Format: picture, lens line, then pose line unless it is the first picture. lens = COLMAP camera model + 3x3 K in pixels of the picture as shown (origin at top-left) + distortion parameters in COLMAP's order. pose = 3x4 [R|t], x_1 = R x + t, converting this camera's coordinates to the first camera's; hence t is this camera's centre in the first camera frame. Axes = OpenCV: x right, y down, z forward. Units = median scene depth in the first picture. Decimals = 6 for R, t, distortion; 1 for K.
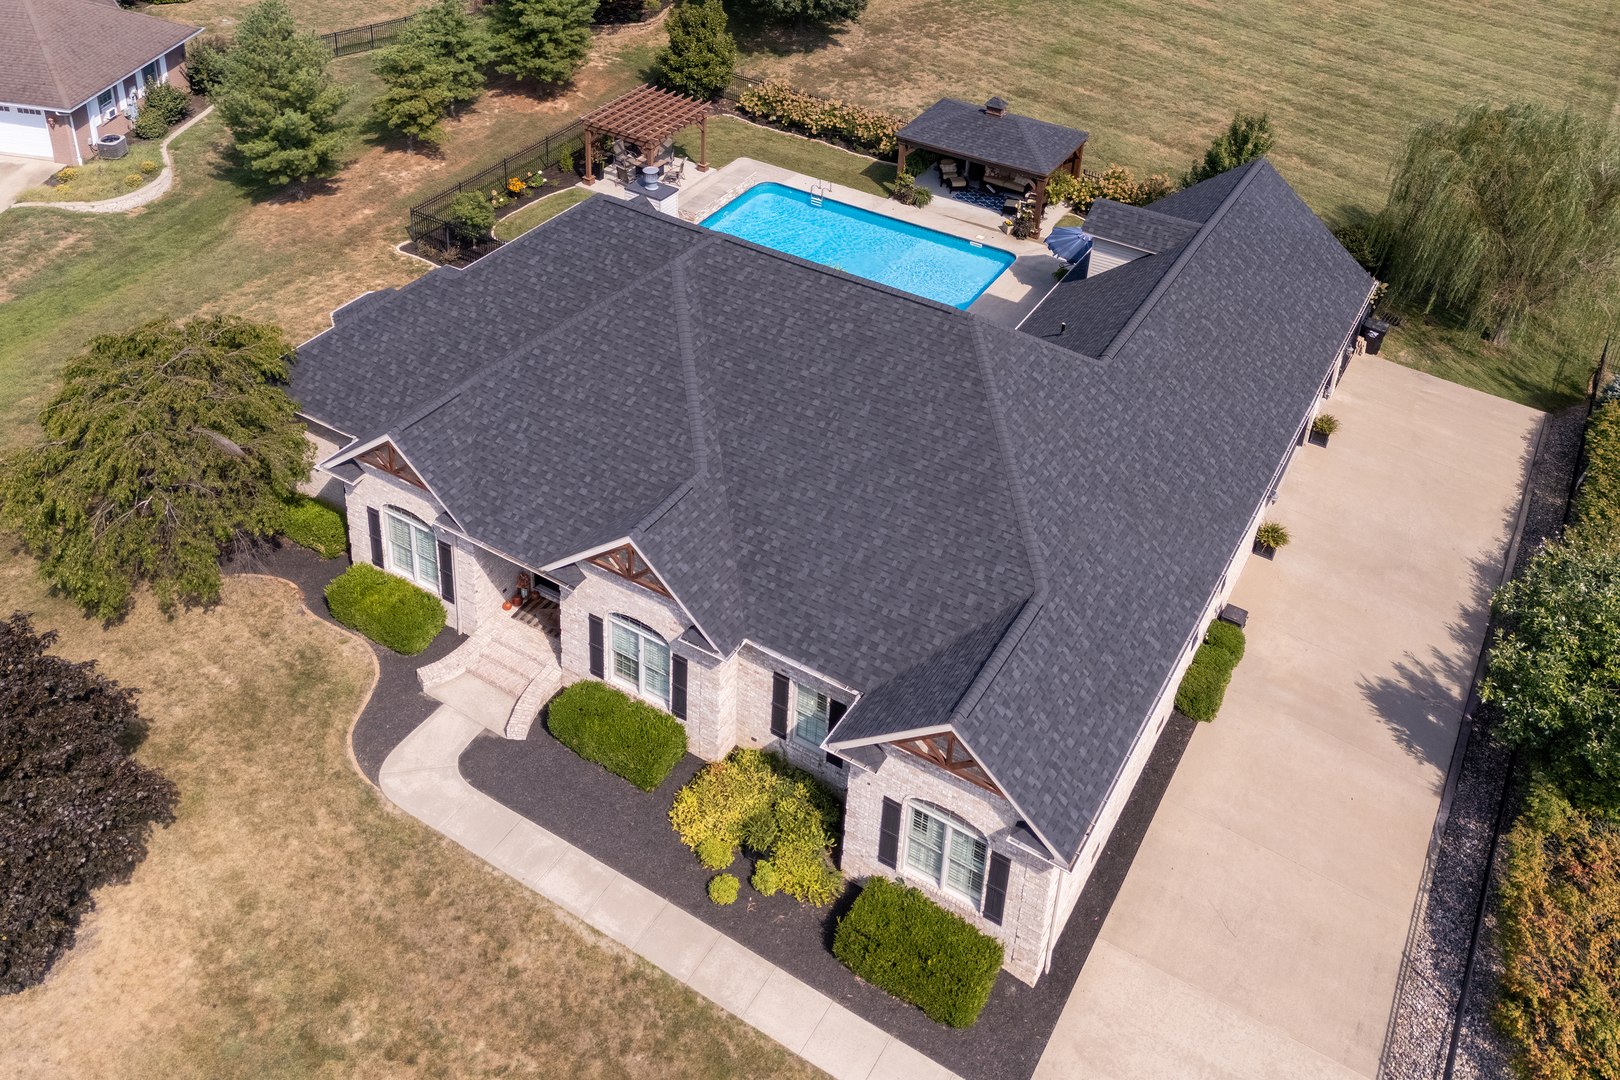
lens RADIAL K [[1284.8, 0, 787.0], [0, 1284.8, 419.9], [0, 0, 1]] dist [0.017859, -0.000880]
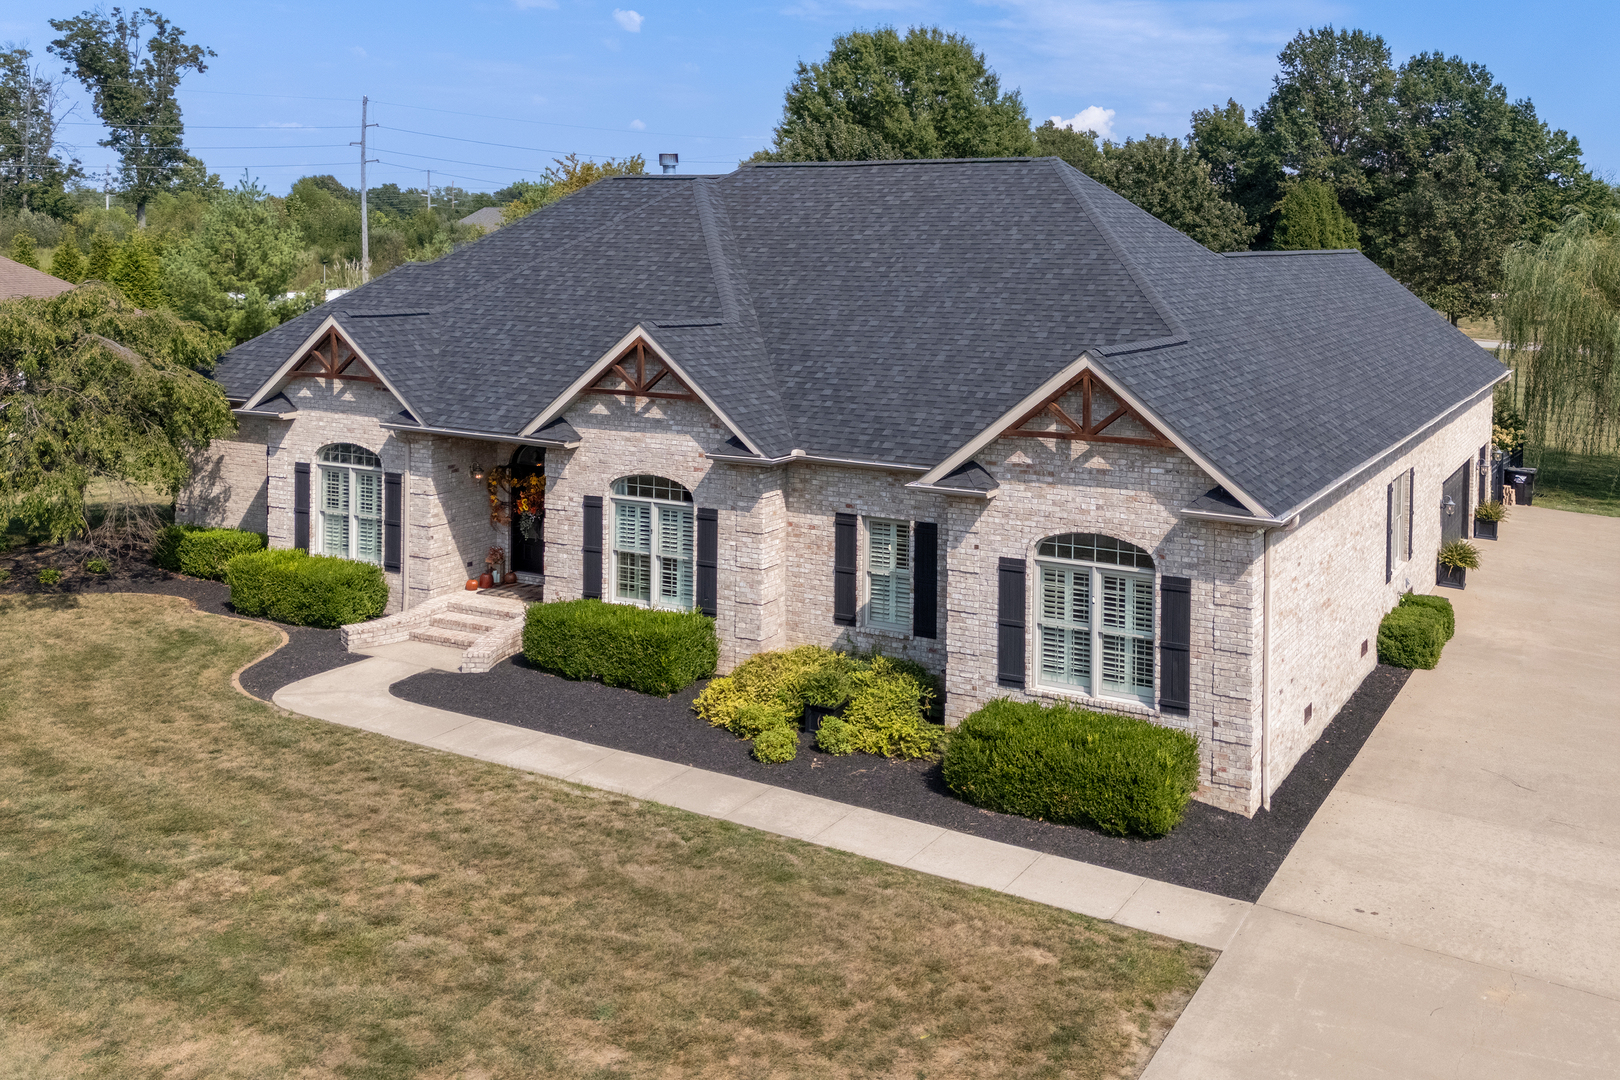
lens RADIAL K [[1461.2, 0, 873.7], [0, 1461.2, 542.1], [0, 0, 1]] dist [0.007424, -0.002879]
pose [[0.998292, -0.035590, 0.046326, -0.016313], [0.051026, 0.917335, -0.394832, 0.320781], [-0.028444, 0.396522, 0.917585, 0.142069]]
